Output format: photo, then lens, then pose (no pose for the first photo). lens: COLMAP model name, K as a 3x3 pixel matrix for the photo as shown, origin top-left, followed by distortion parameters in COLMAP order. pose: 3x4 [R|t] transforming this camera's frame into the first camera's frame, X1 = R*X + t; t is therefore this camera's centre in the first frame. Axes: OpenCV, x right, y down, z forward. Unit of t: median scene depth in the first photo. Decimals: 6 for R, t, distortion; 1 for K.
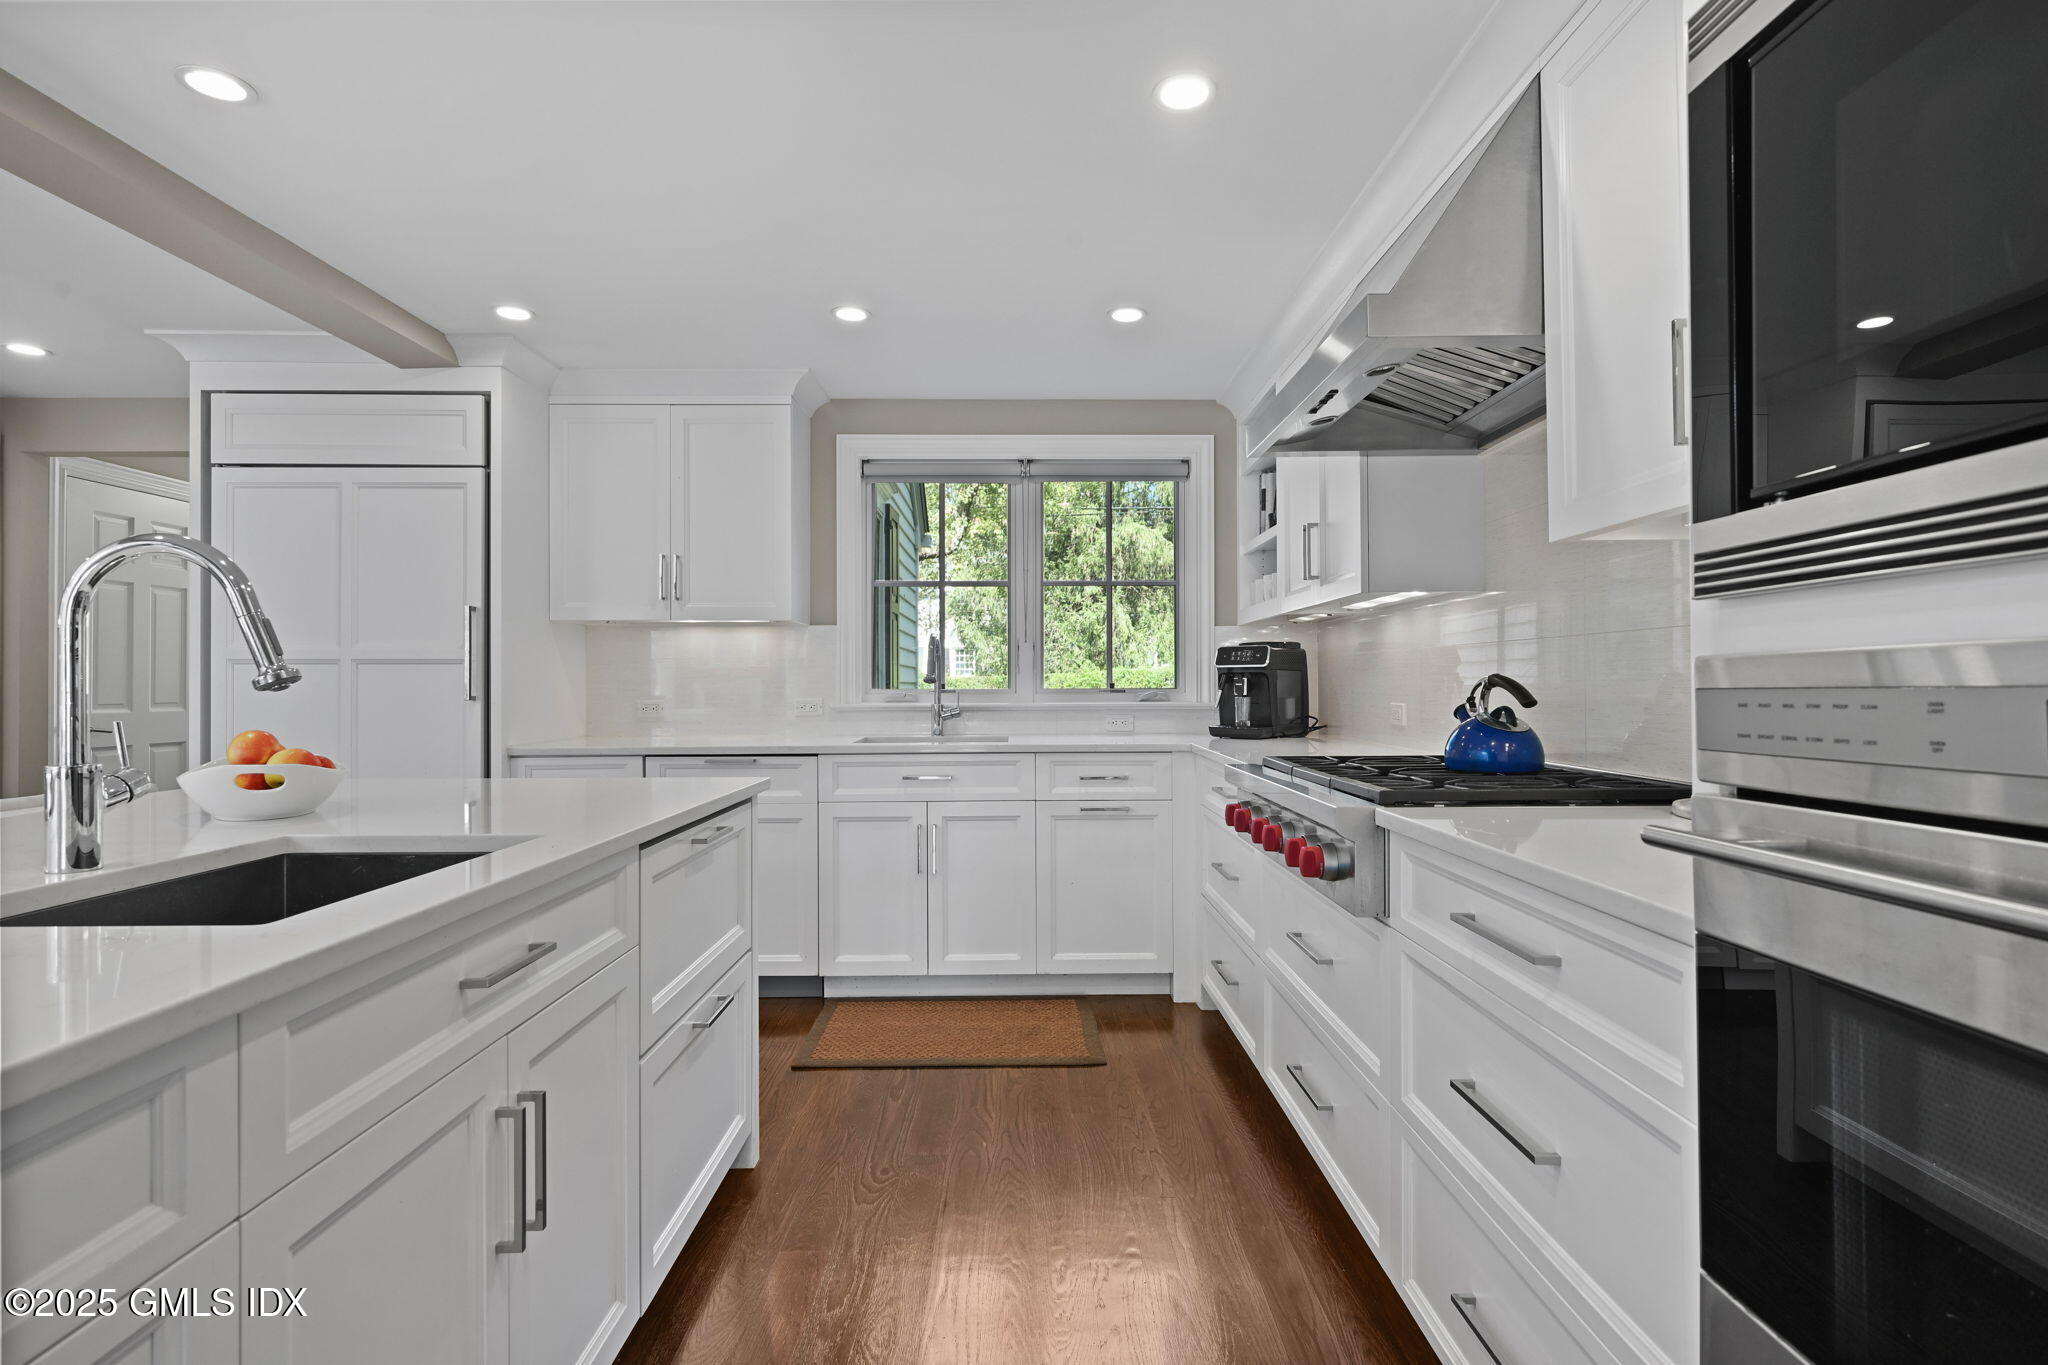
lens RADIAL K [[996.4, 0, 1032.7], [0, 996.4, 678.3], [0, 0, 1]] dist [-0.001858, 0.000133]
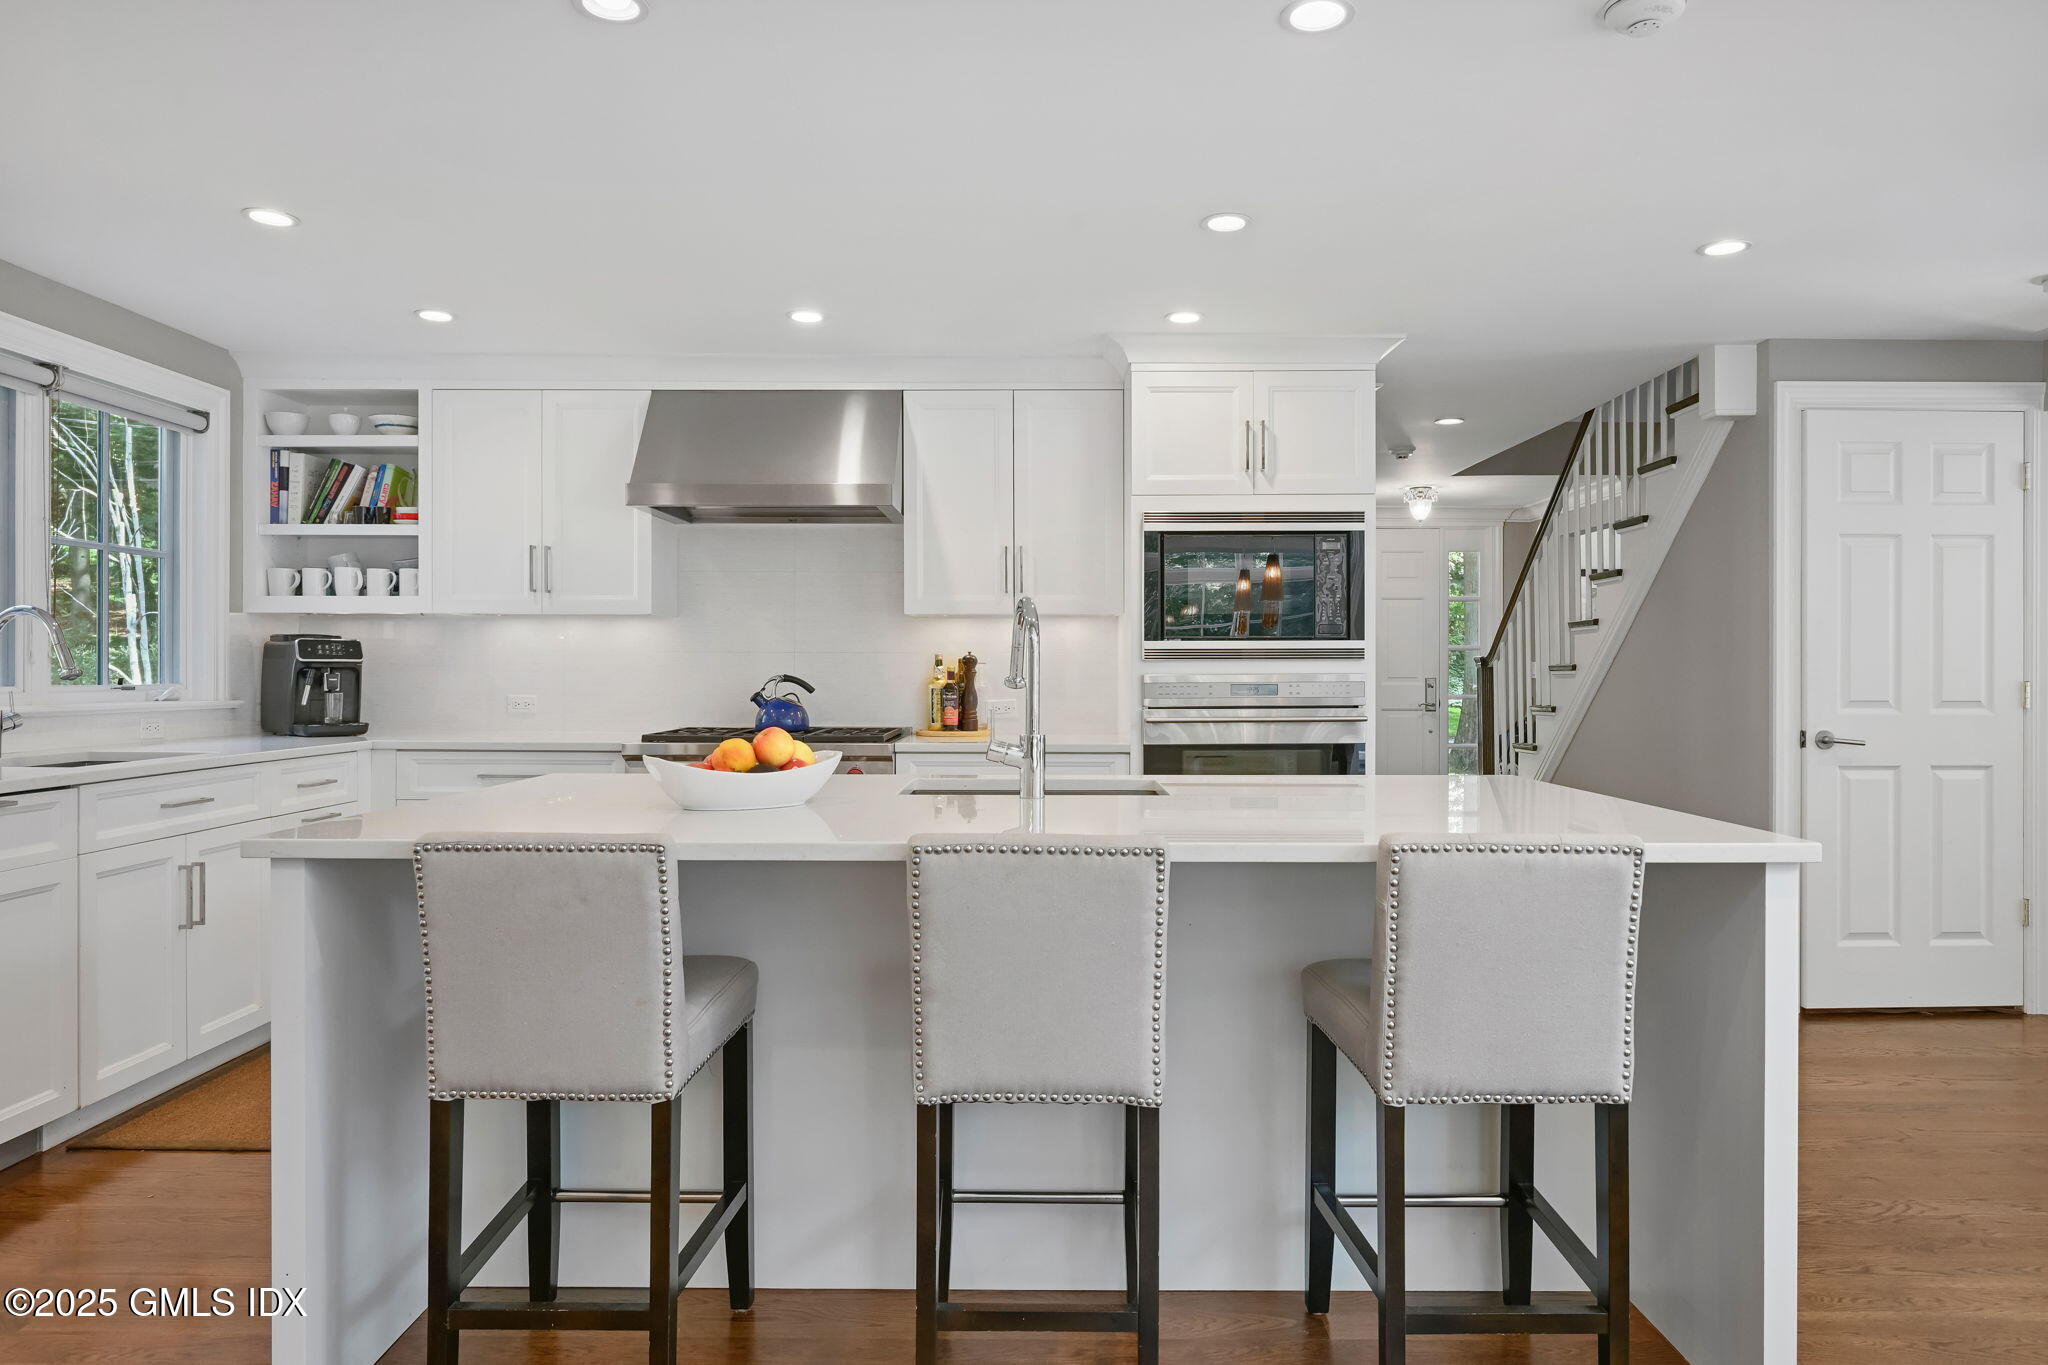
lens RADIAL K [[1267.4, 0, 1040.2], [0, 1267.4, 676.3], [0, 0, 1]] dist [-0.004544, 0.003411]
pose [[0.009420, 0.000087, 0.999956, -1.228867], [-0.008521, 0.999964, -0.000006, -0.003562], [-0.999919, -0.008521, 0.009420, 0.384655]]
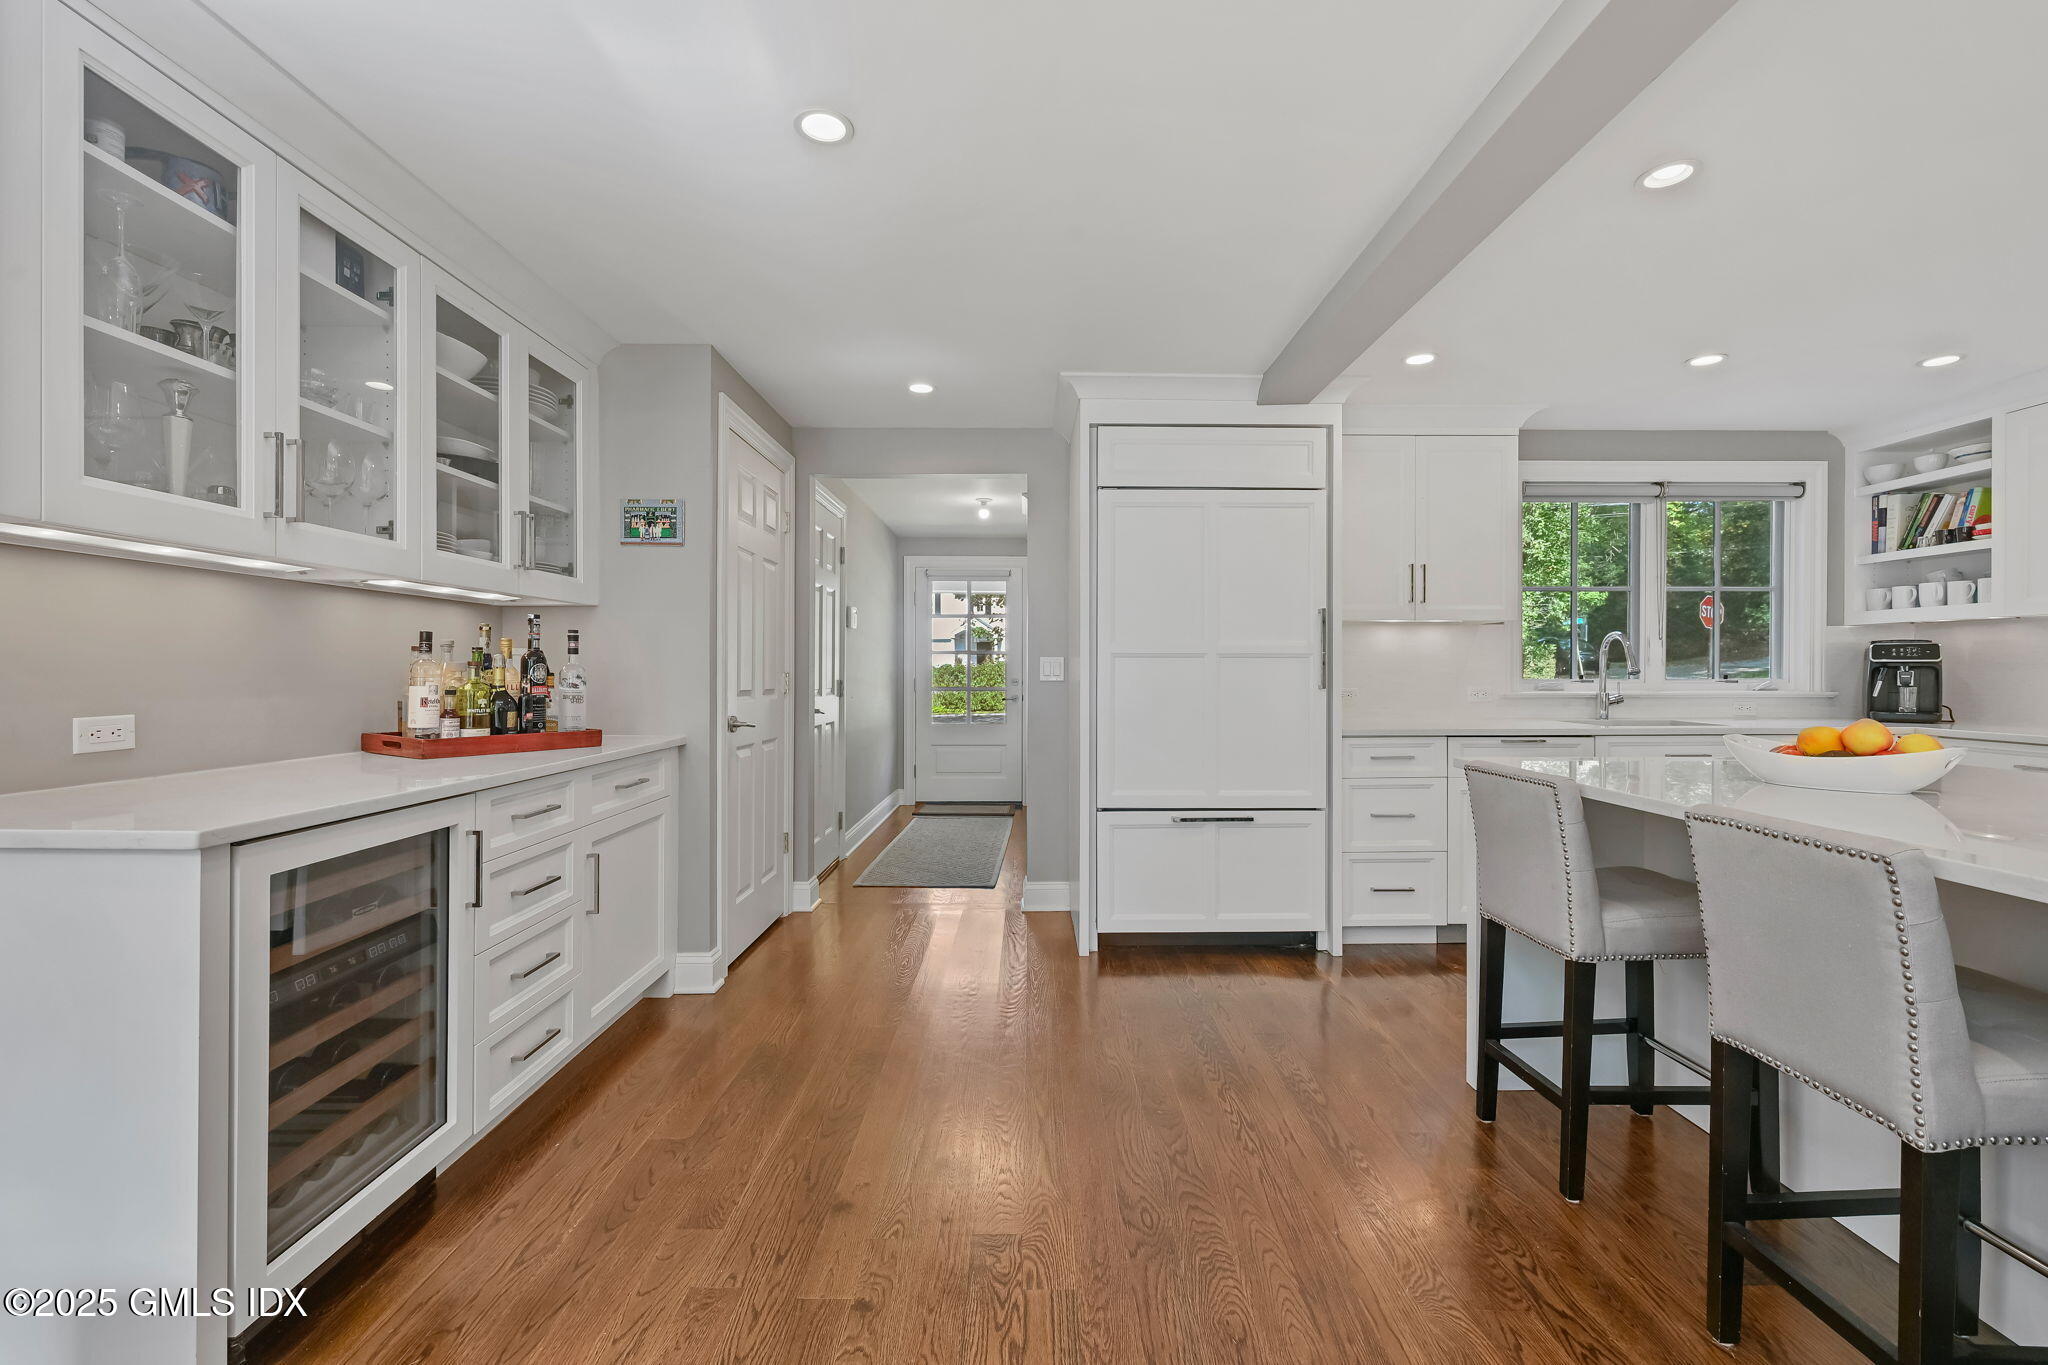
lens RADIAL K [[872.8, 0, 1029.9], [0, 872.8, 675.5], [0, 0, 1]] dist [-0.002479, 0.000125]
pose [[0.999953, 0.003253, -0.009101, -0.996379], [-0.003159, 0.999942, 0.010308, -0.002762], [0.009134, -0.010278, 0.999905, -0.034324]]
